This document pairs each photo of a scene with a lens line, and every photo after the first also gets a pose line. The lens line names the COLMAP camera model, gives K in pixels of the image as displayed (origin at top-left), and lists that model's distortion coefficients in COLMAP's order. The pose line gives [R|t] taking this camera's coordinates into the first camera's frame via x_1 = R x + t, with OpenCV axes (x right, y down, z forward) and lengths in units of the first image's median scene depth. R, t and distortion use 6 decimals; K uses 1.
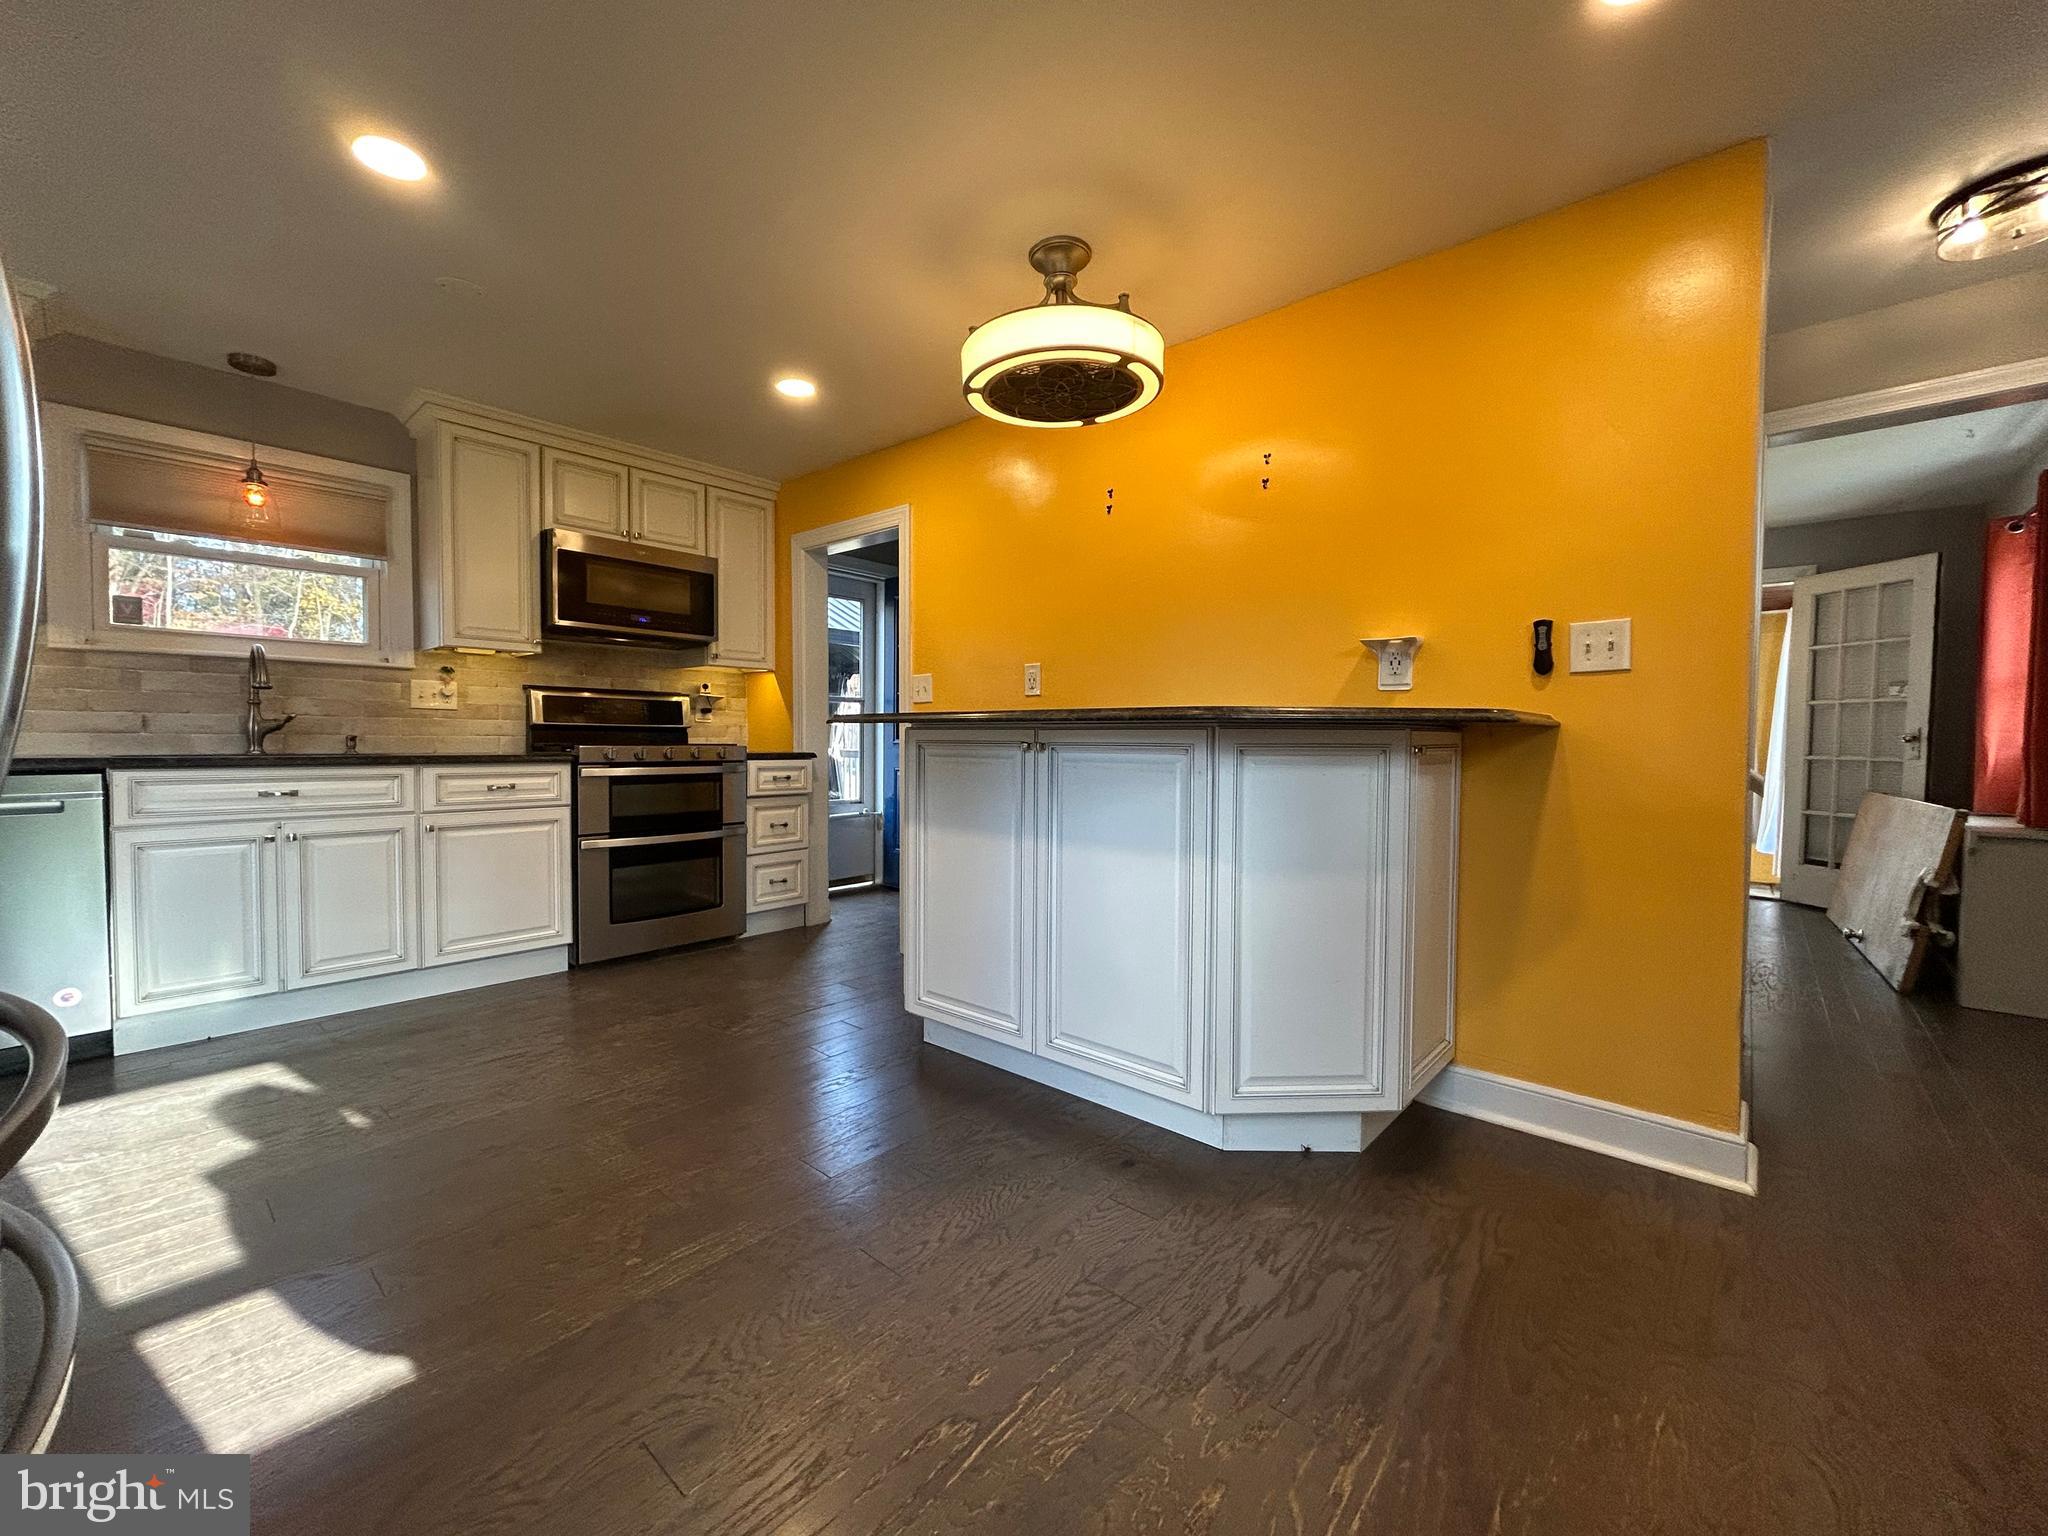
lens RADIAL K [[822.3, 0, 1019.2], [0, 822.3, 766.4], [0, 0, 1]] dist [-0.000474, 0.001449]
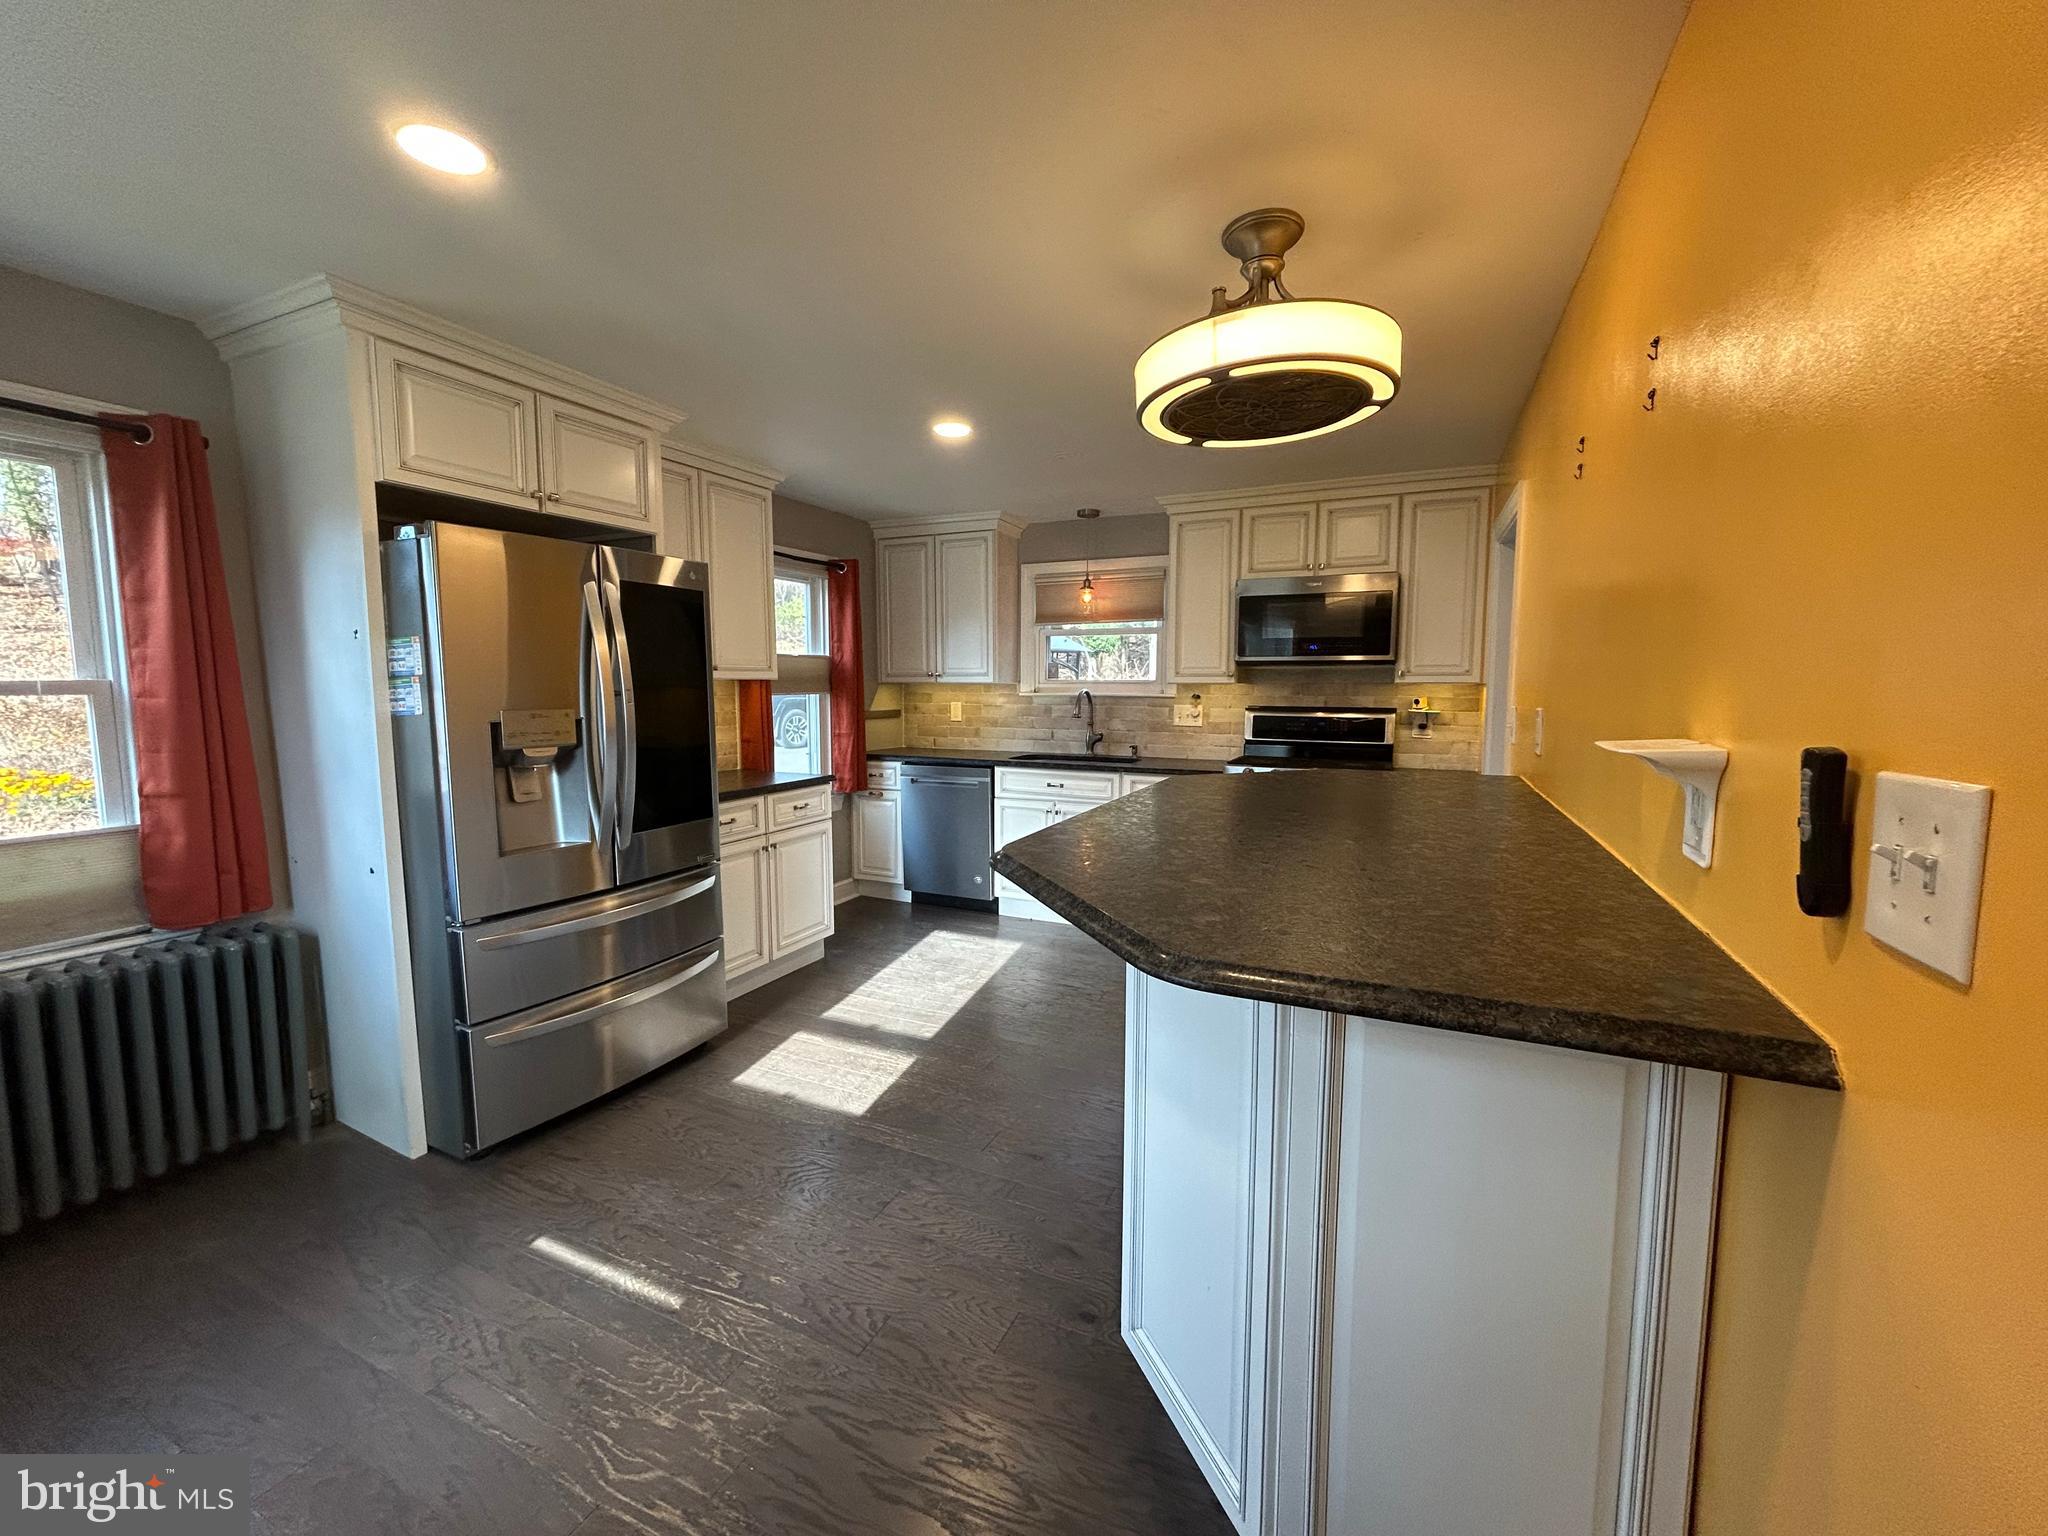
lens RADIAL K [[822.3, 0, 1024.0], [0, 822.3, 765.1], [0, 0, 1]] dist [-0.000474, 0.001449]
pose [[0.285063, 0.089783, -0.954295, 0.575854], [-0.031255, 0.995945, 0.084365, -0.127871], [0.957999, 0.005777, 0.286713, 0.410809]]
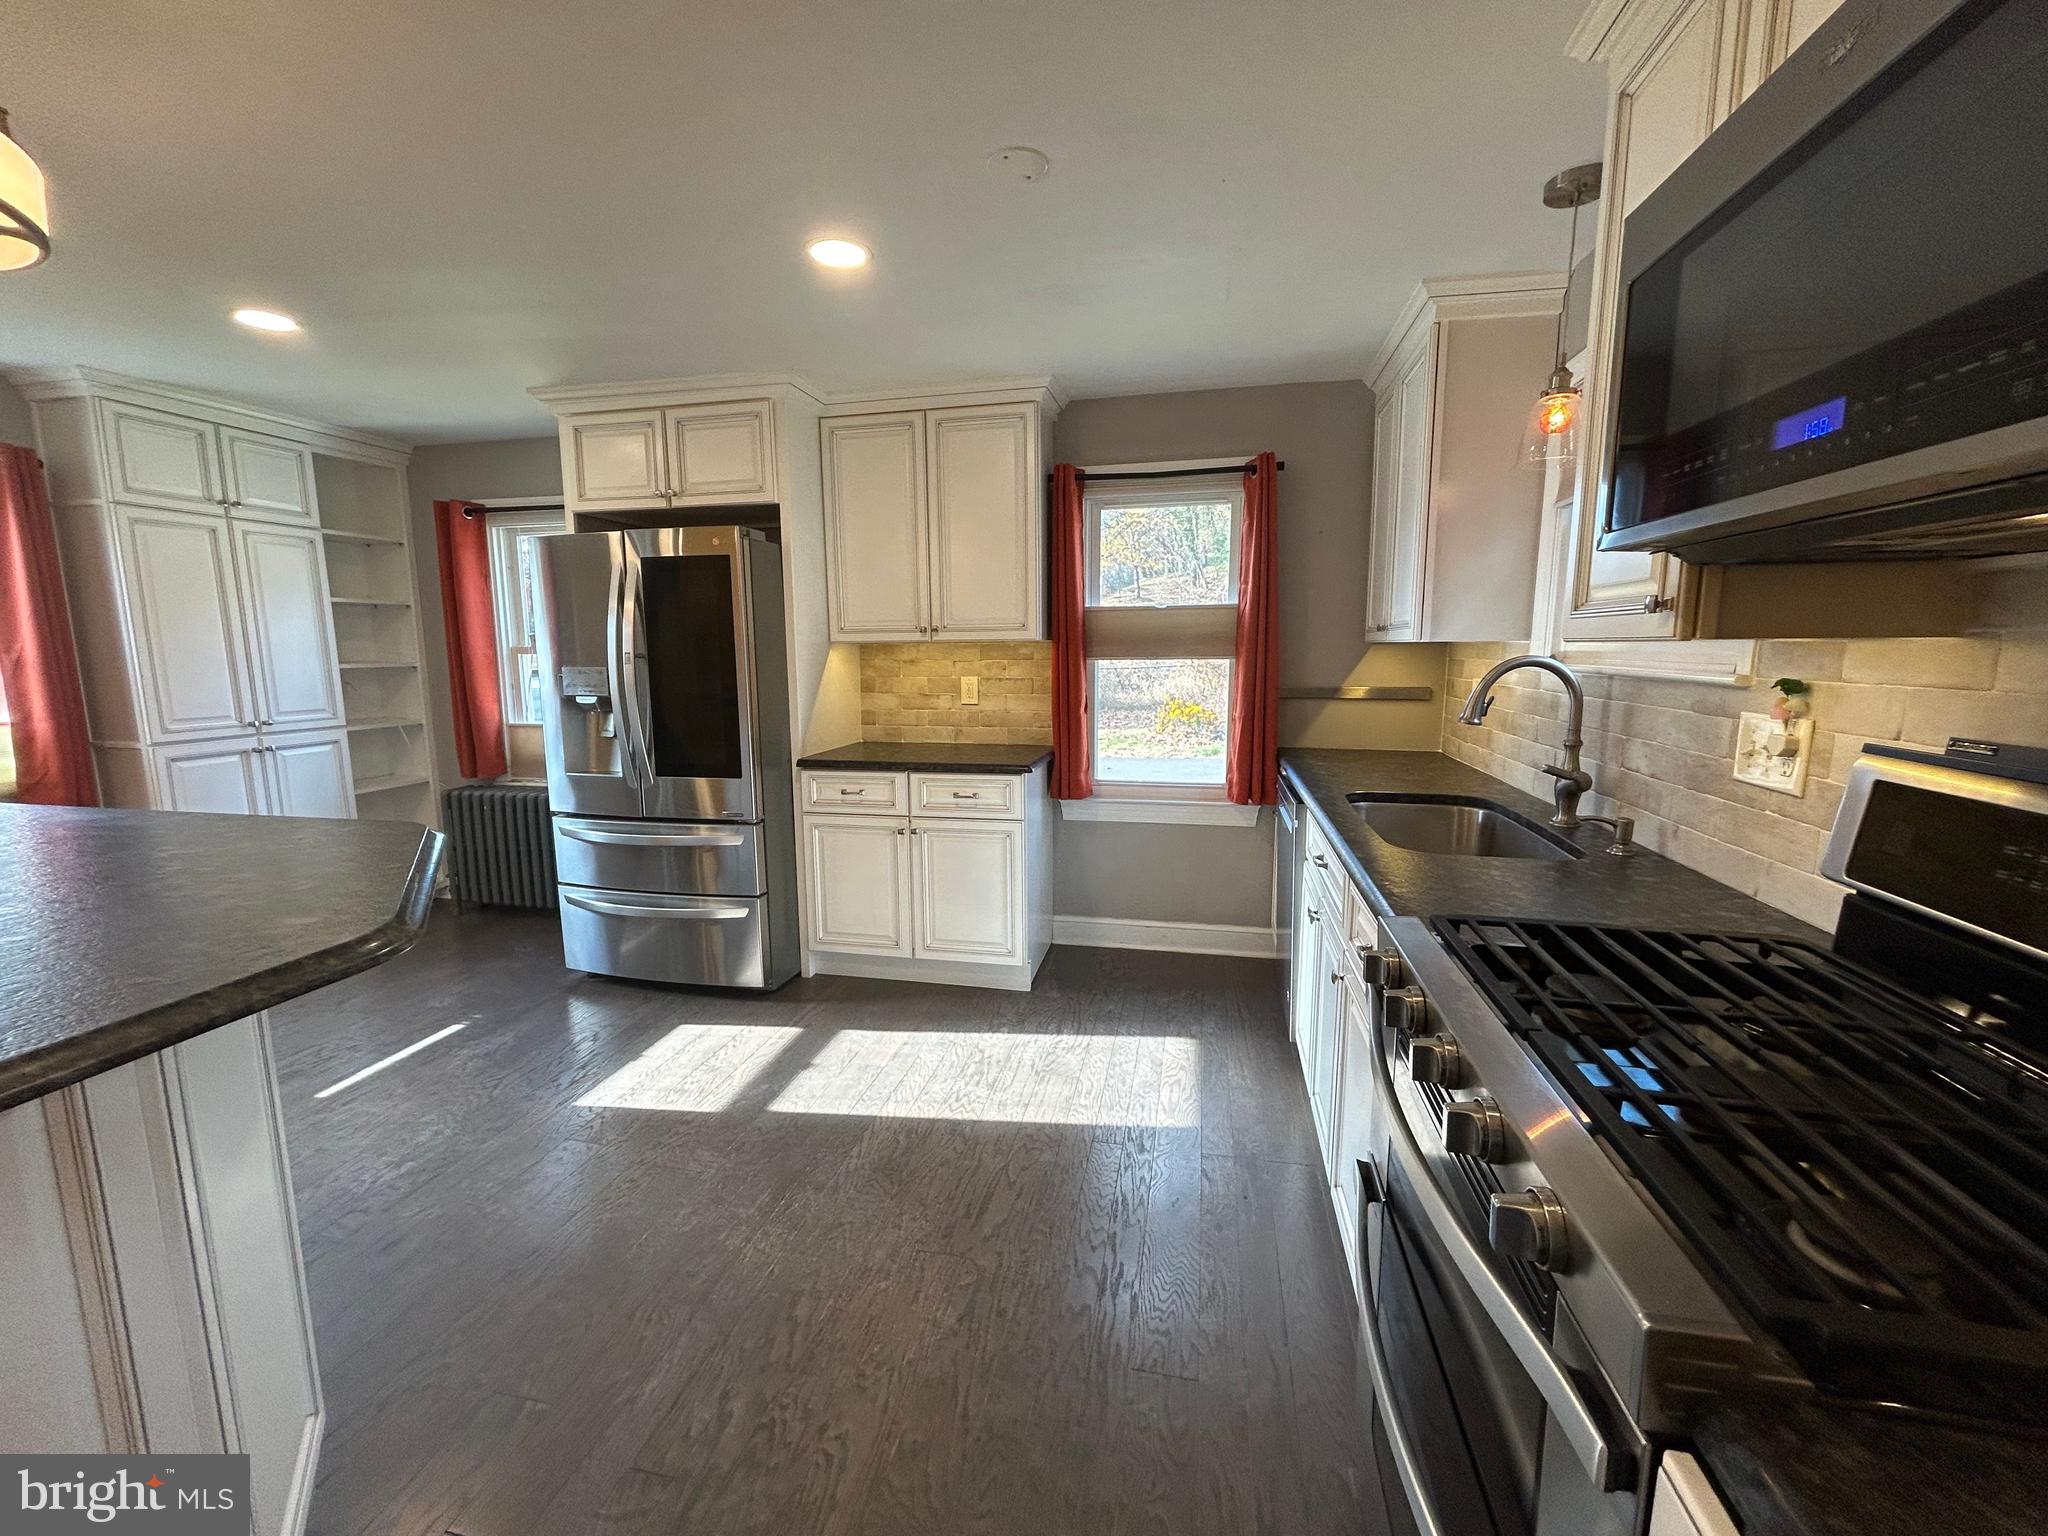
lens RADIAL K [[822.3, 0, 1021.8], [0, 822.3, 767.1], [0, 0, 1]] dist [-0.000474, 0.001449]
pose [[-0.871612, 0.070441, -0.485110, -0.248924], [-0.015872, 0.985047, 0.171553, -0.161158], [0.489940, 0.157227, -0.857460, 1.331281]]
